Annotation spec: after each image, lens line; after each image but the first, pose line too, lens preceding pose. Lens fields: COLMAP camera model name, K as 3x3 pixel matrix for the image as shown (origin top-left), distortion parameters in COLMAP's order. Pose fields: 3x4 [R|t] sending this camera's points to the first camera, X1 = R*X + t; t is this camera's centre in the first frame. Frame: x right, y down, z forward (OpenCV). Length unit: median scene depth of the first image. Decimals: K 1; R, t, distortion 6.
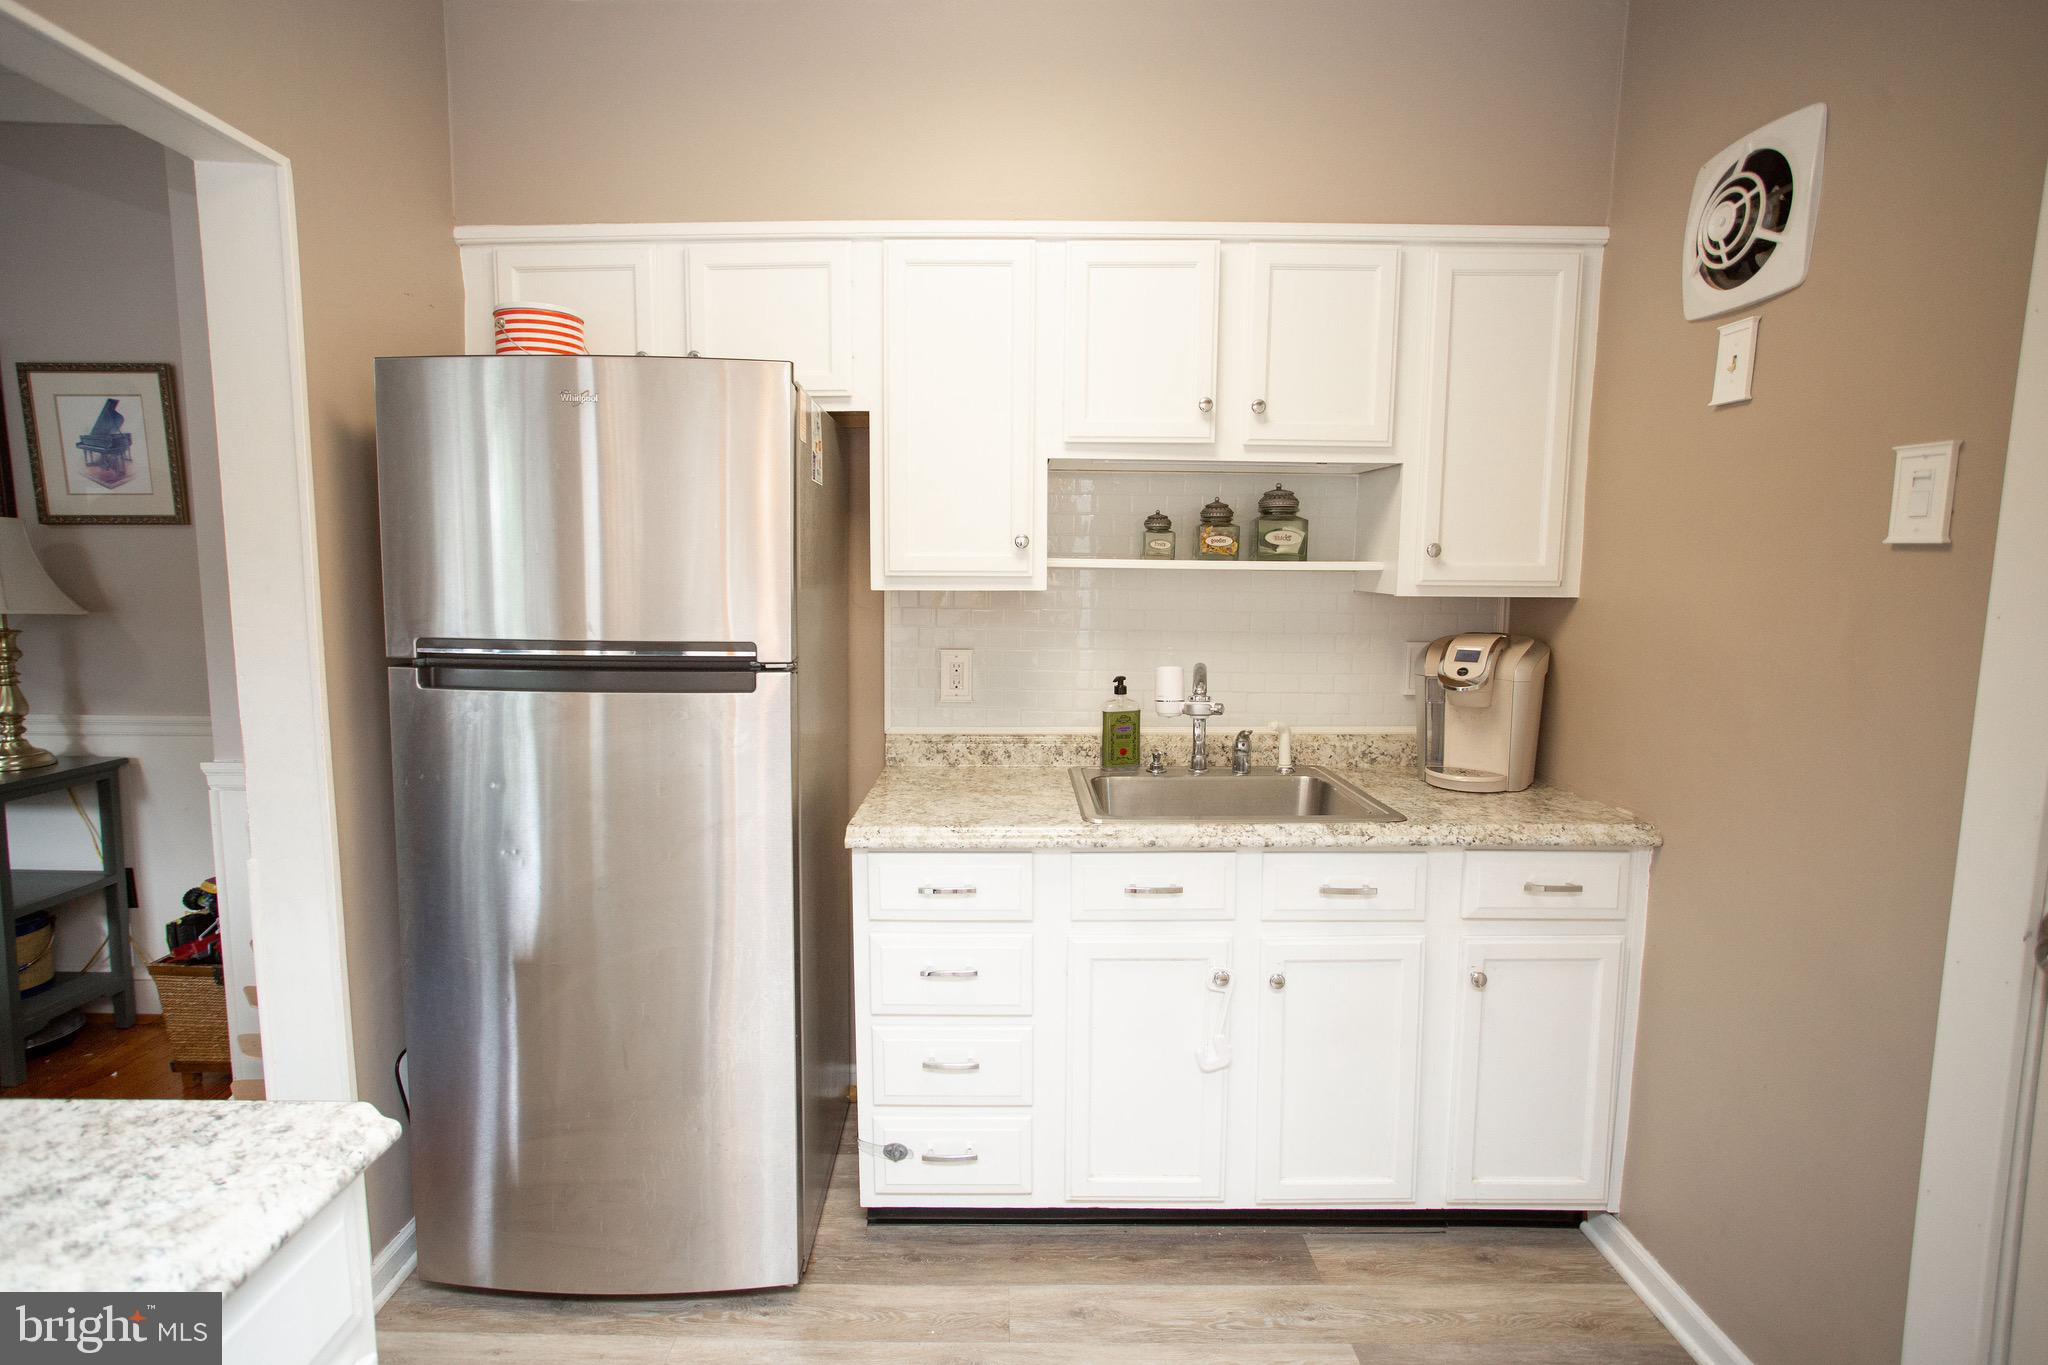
lens RADIAL K [[1005.8, 0, 981.4], [0, 1005.8, 676.5], [0, 0, 1]] dist [-0.033496, 0.030338]
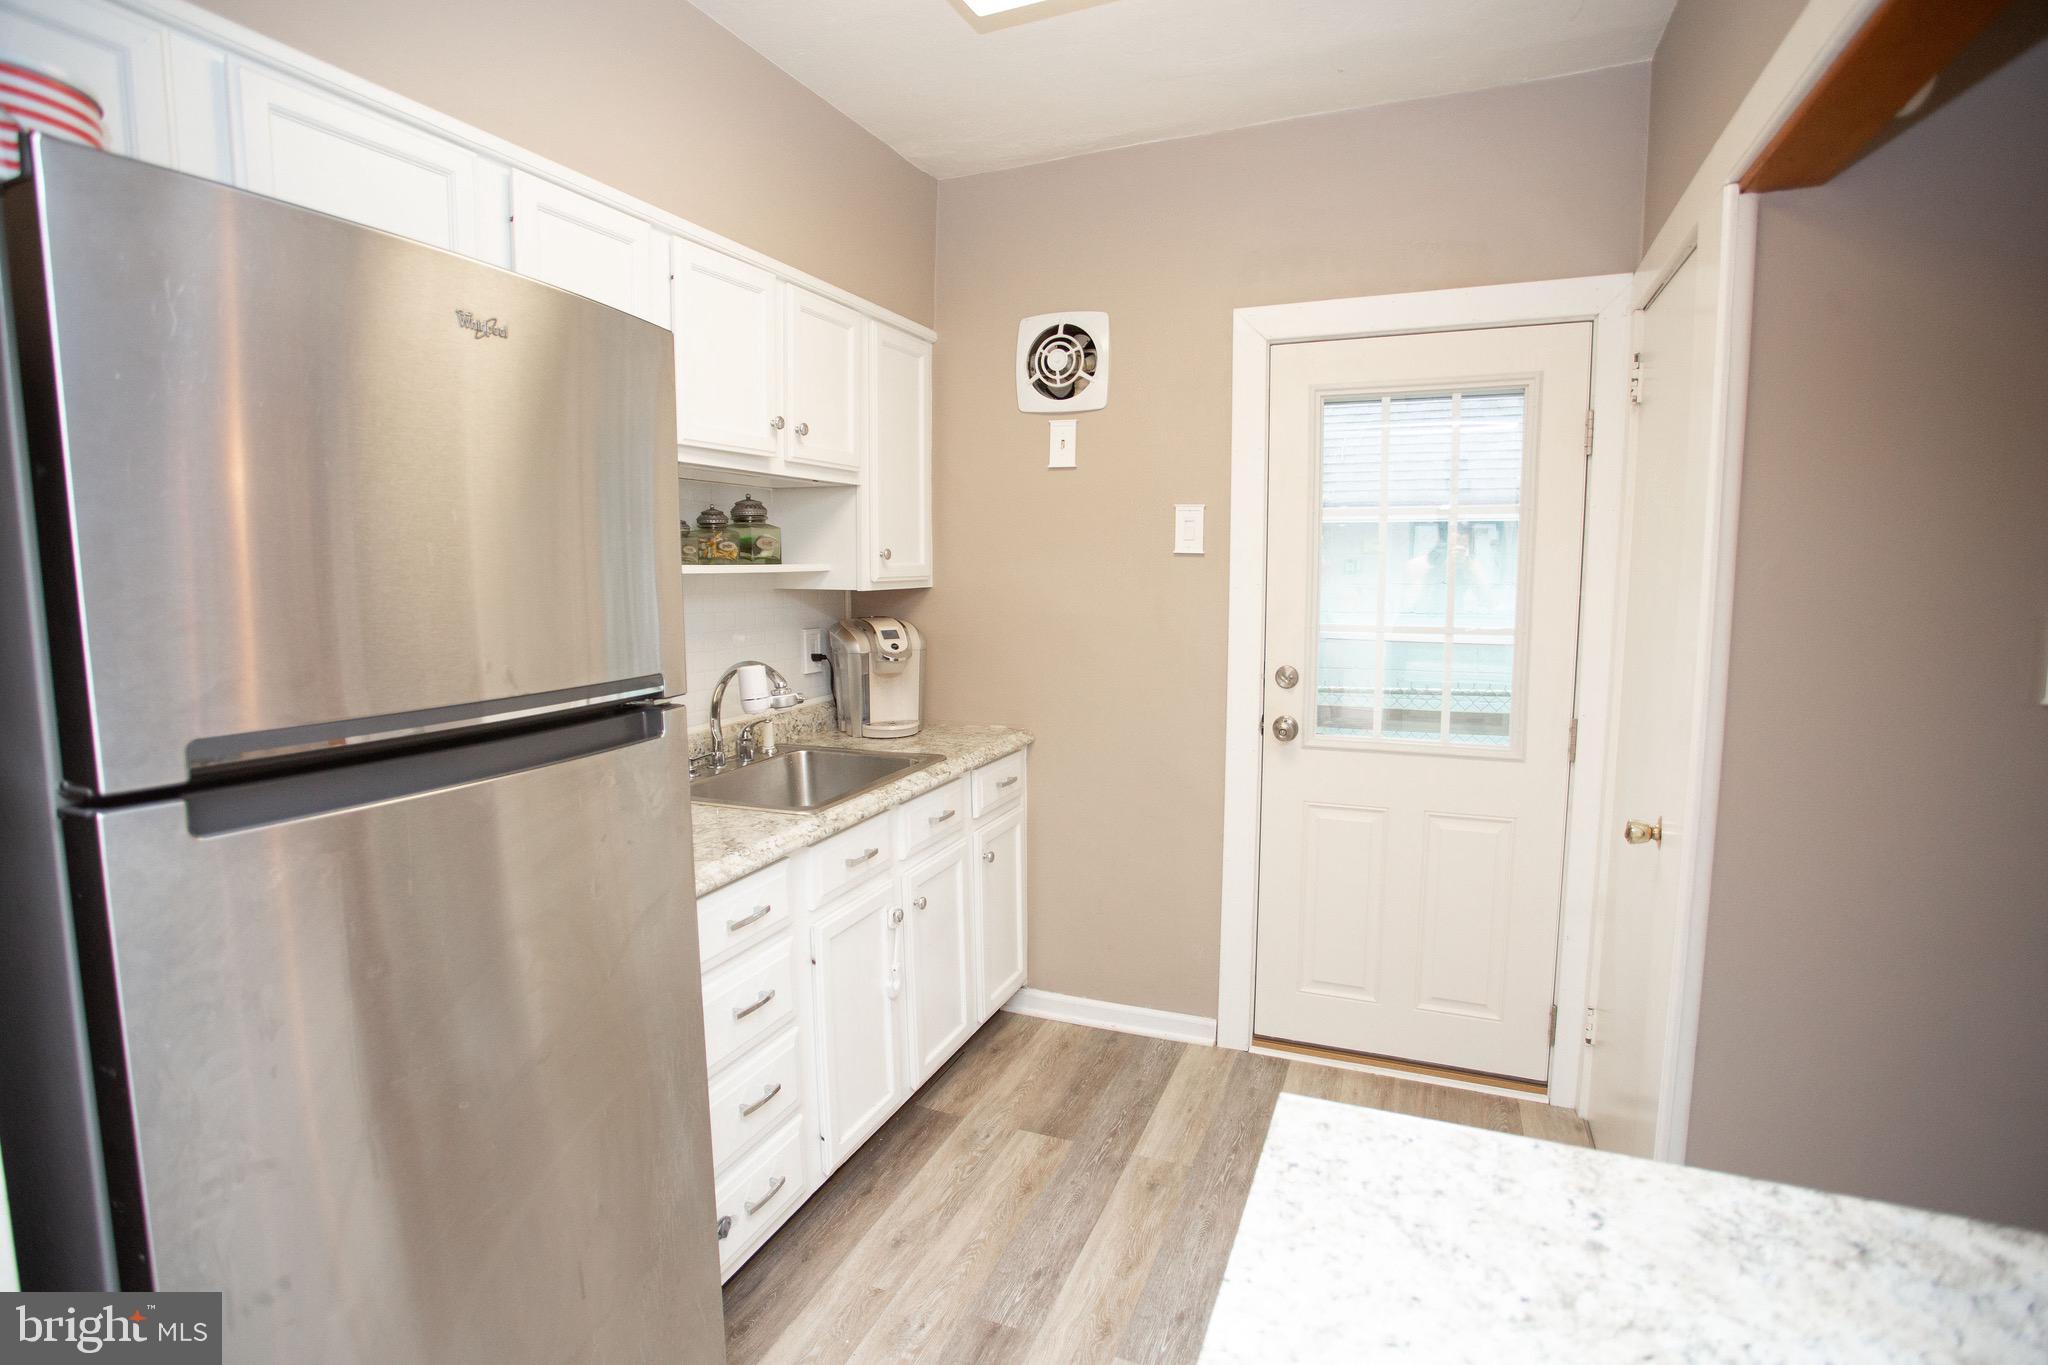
lens RADIAL K [[1018.8, 0, 1017.4], [0, 1018.8, 675.3], [0, 0, 1]] dist [-0.073937, 0.031183]
pose [[0.366618, -0.109624, 0.923891, -0.783460], [0.111092, 0.991087, 0.073514, -0.053465], [-0.923715, 0.075685, 0.375528, 0.397002]]
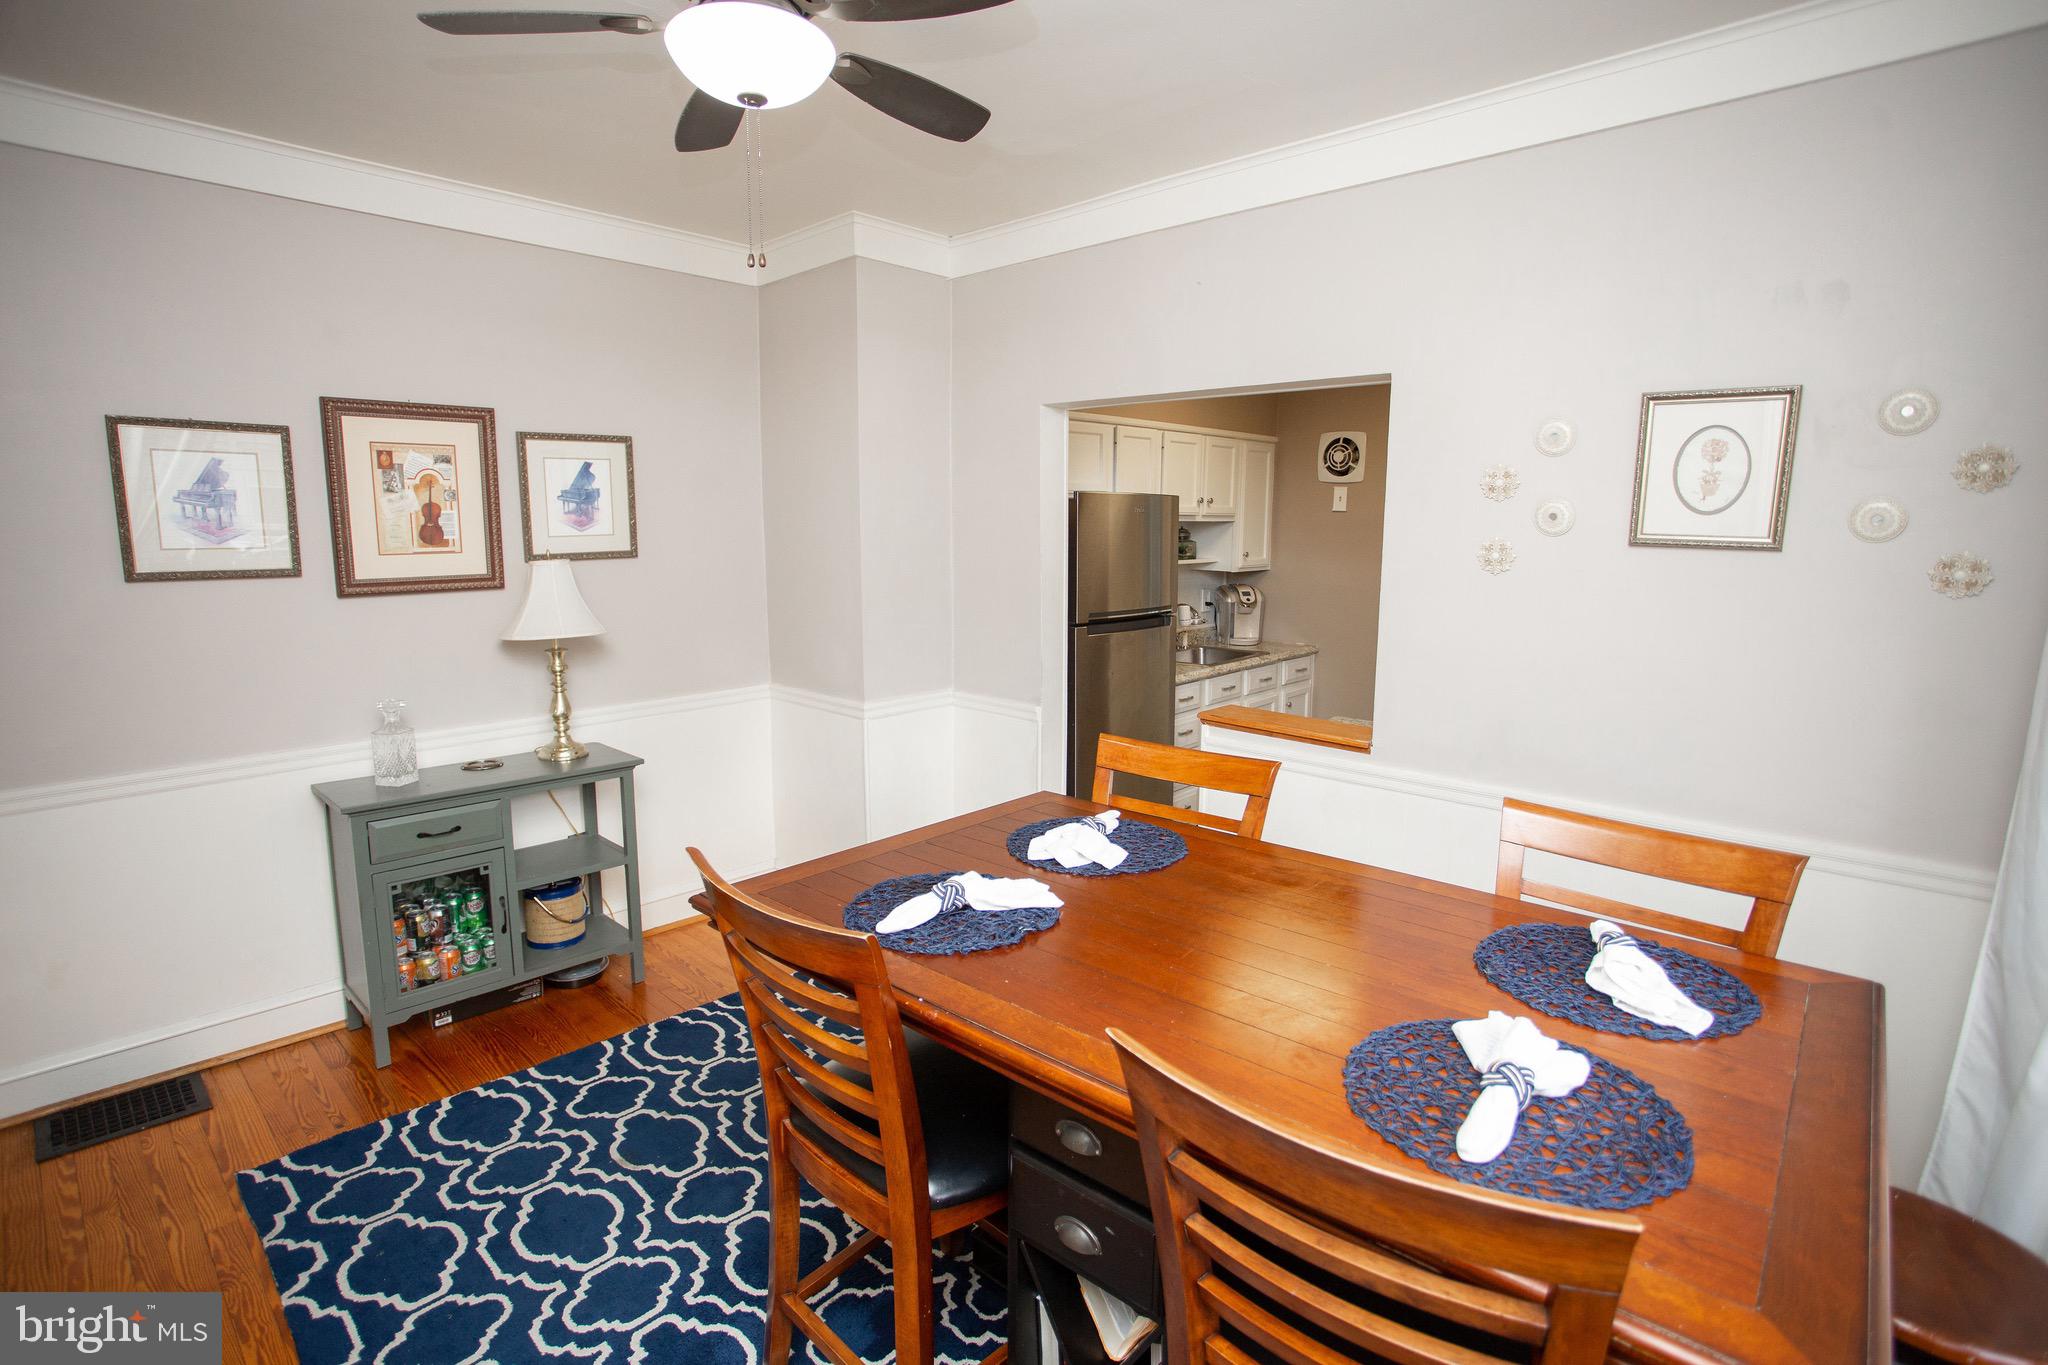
lens RADIAL K [[1018.8, 0, 1017.4], [0, 1018.8, 675.3], [0, 0, 1]] dist [-0.073937, 0.031183]
pose [[0.663254, -0.122661, 0.738274, -2.158214], [0.087415, 0.992422, 0.086355, -0.102187], [-0.743272, 0.007261, 0.668950, -0.376476]]
